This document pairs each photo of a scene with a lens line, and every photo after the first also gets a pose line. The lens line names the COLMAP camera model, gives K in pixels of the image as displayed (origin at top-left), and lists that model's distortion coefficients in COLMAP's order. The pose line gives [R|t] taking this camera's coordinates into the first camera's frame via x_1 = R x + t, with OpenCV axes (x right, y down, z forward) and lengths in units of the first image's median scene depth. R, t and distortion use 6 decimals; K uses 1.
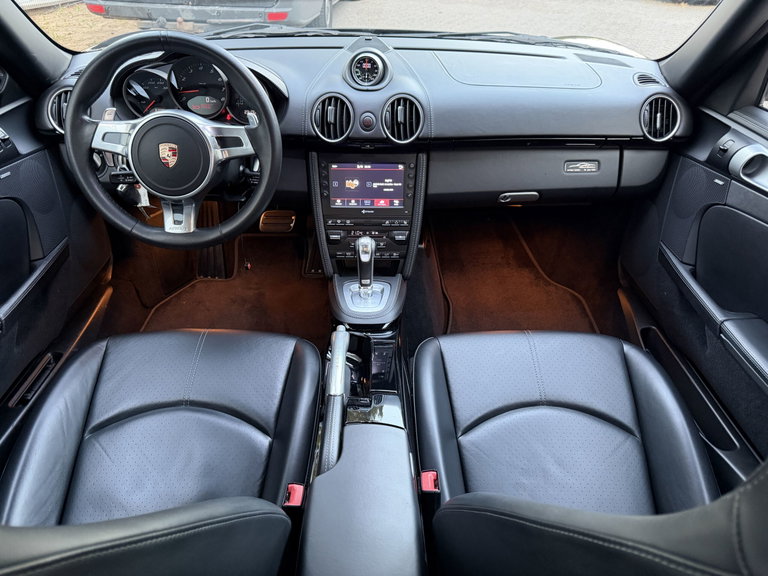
lens RADIAL K [[522.1, 0, 384.0], [0, 522.1, 288.0], [0, 0, 1]] dist [-0.003431, -0.001172]
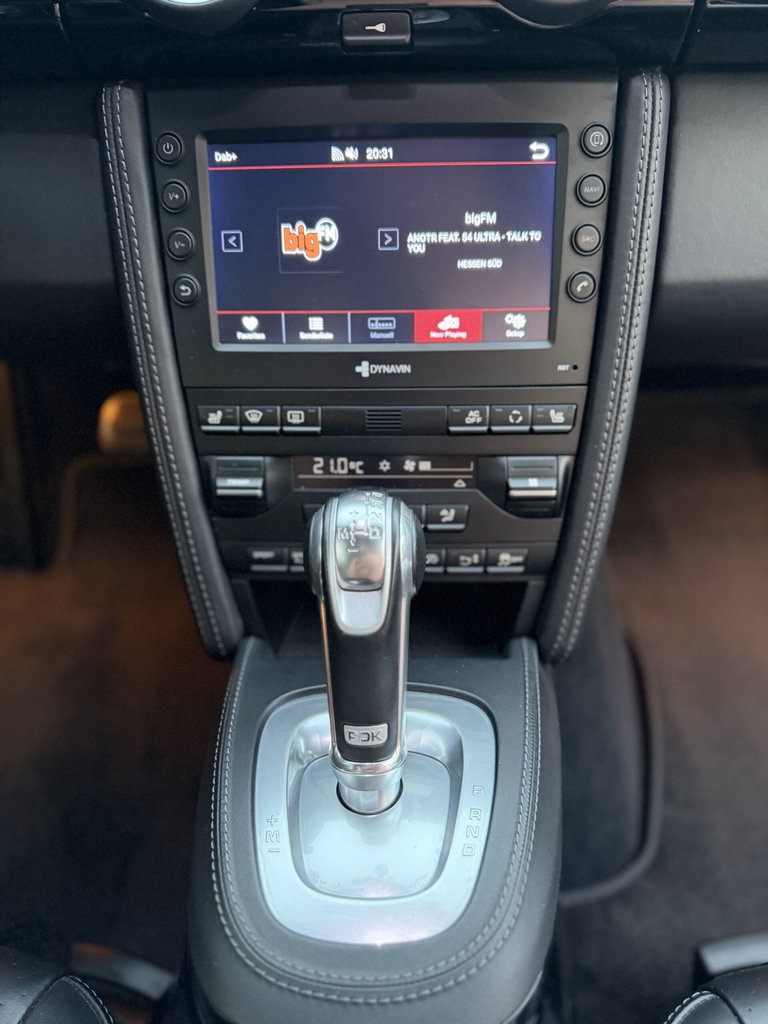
lens RADIAL K [[696.2, 0, 384.0], [0, 696.2, 512.0], [0, 0, 1]] dist [-0.003431, -0.001172]
pose [[0.996763, -0.002998, -0.080340, -0.007815], [0.002508, 0.999978, -0.006202, -0.085019], [0.080357, 0.005980, 0.996748, 0.713091]]
